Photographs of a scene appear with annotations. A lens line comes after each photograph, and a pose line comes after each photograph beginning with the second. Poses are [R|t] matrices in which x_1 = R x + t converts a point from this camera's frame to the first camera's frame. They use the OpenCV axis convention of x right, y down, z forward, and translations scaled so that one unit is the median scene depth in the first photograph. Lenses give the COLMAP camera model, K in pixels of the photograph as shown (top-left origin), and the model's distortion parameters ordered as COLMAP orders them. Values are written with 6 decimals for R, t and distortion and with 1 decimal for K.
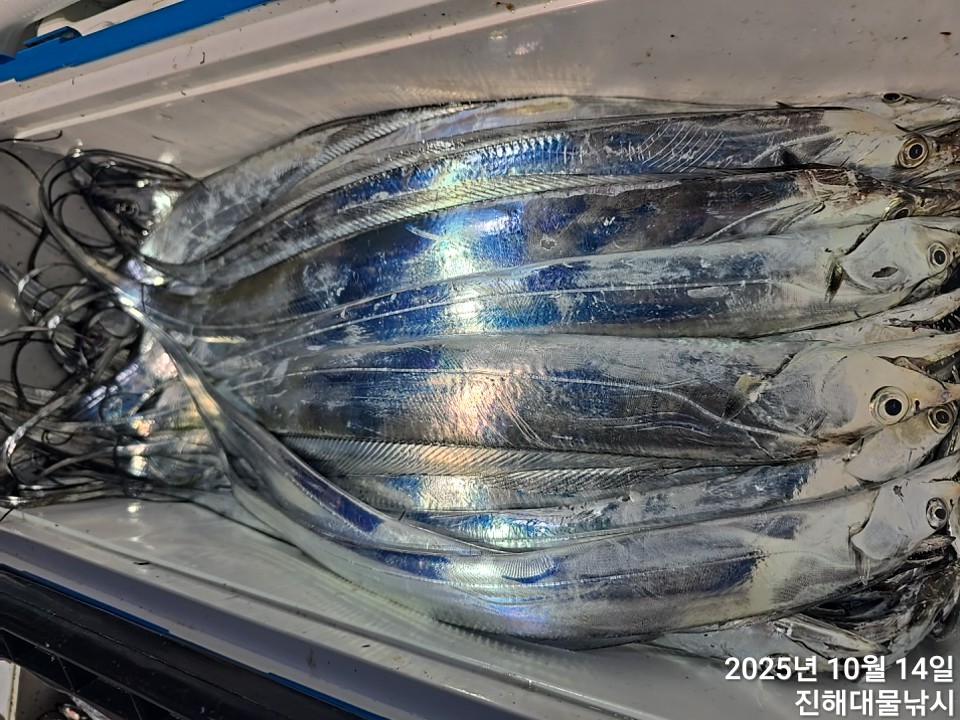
lens RADIAL K [[673.7, 0, 480.0], [0, 673.7, 360.0], [0, 0, 1]] dist [0.029903, -0.058193]
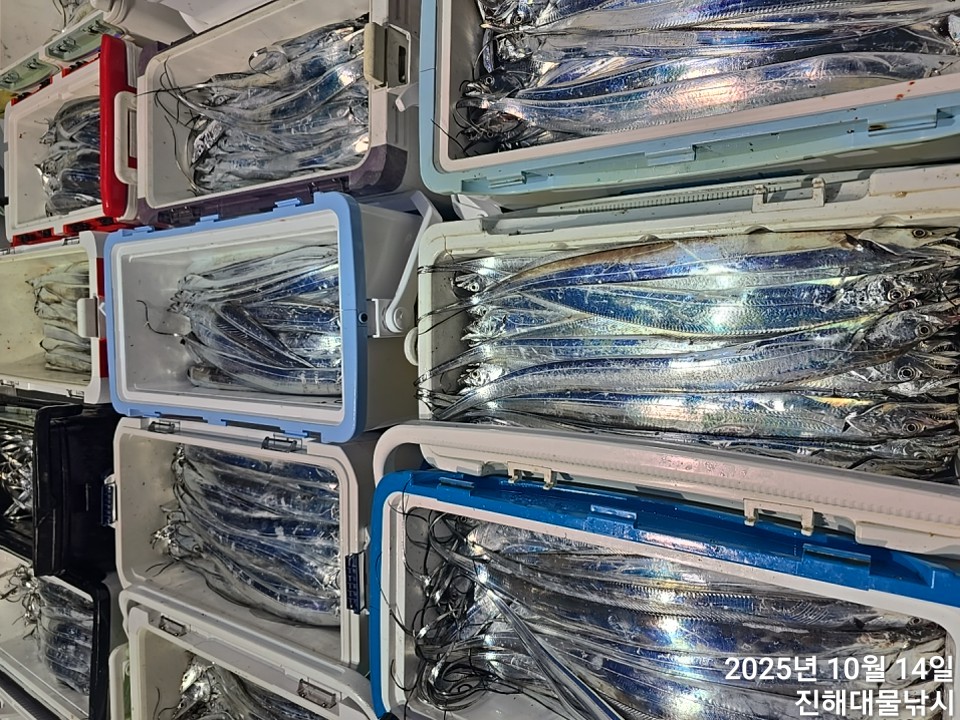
lens RADIAL K [[642.4, 0, 482.6], [0, 642.4, 359.1], [0, 0, 1]] dist [0.059726, -0.059369]
pose [[0.995371, -0.057178, -0.077246, -0.595411], [0.062558, 0.995644, 0.069129, -1.436423], [0.072957, -0.073642, 0.994613, -1.240543]]
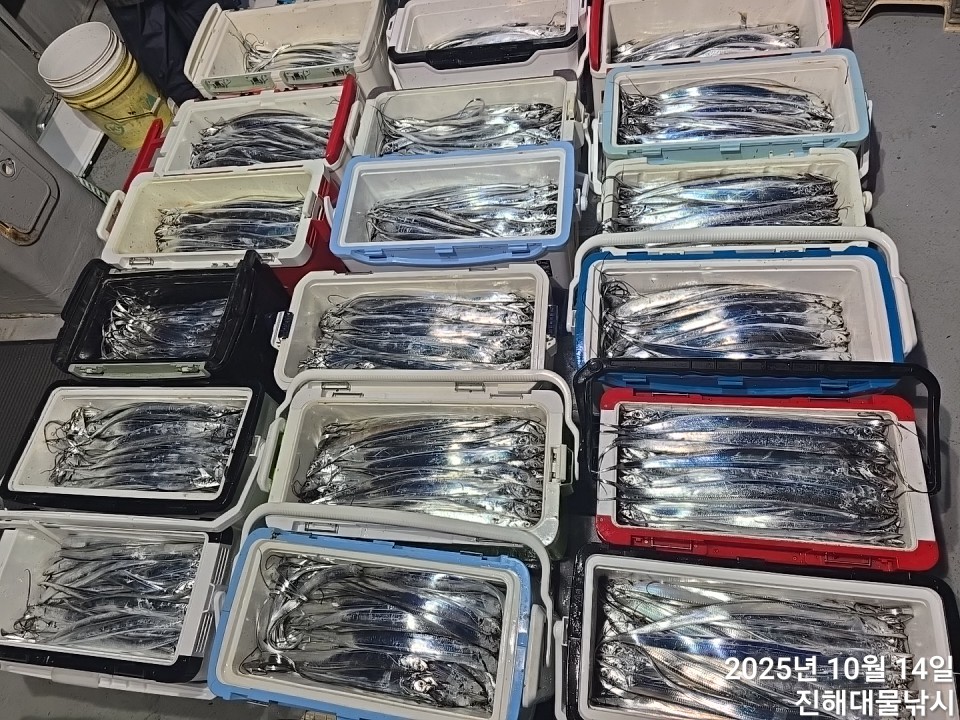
lens RADIAL K [[639.6, 0, 482.9], [0, 639.6, 358.5], [0, 0, 1]] dist [0.060598, -0.057300]
pose [[0.944938, 0.167612, 0.281066, -3.697893], [-0.055607, 0.928625, -0.366828, 2.329962], [-0.322490, 0.331001, 0.886814, -2.811874]]
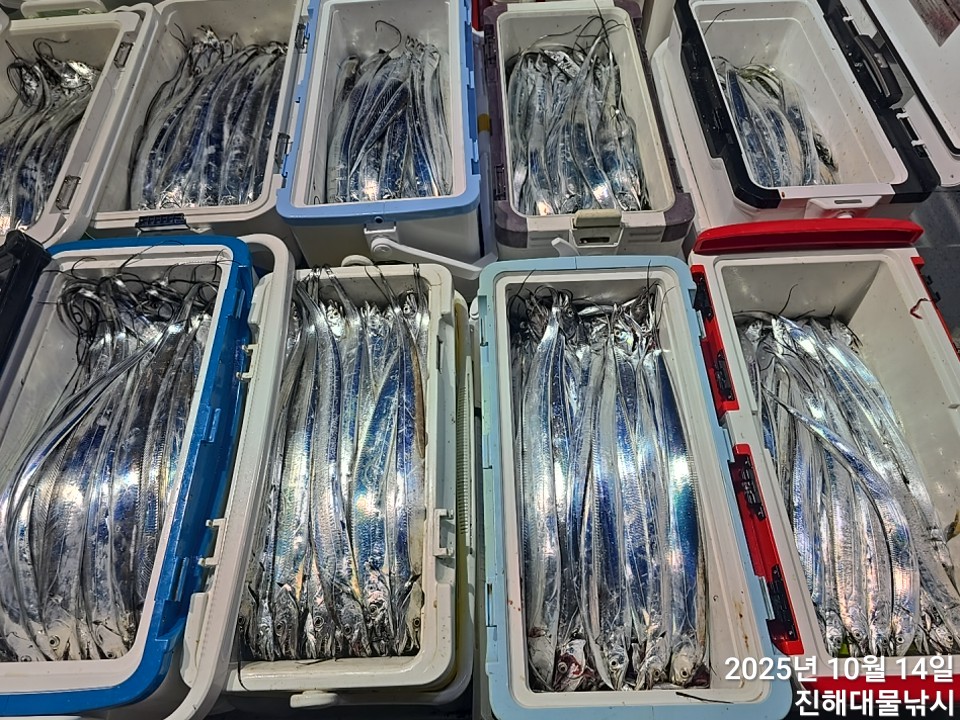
lens RADIAL K [[646.7, 0, 479.2], [0, 646.7, 349.1], [0, 0, 1]] dist [0.062517, -0.058139]
pose [[0.111925, 0.993539, -0.018816, -0.496061], [-0.992364, 0.112740, 0.050038, -2.164905], [0.051836, 0.013072, 0.998570, -1.994560]]
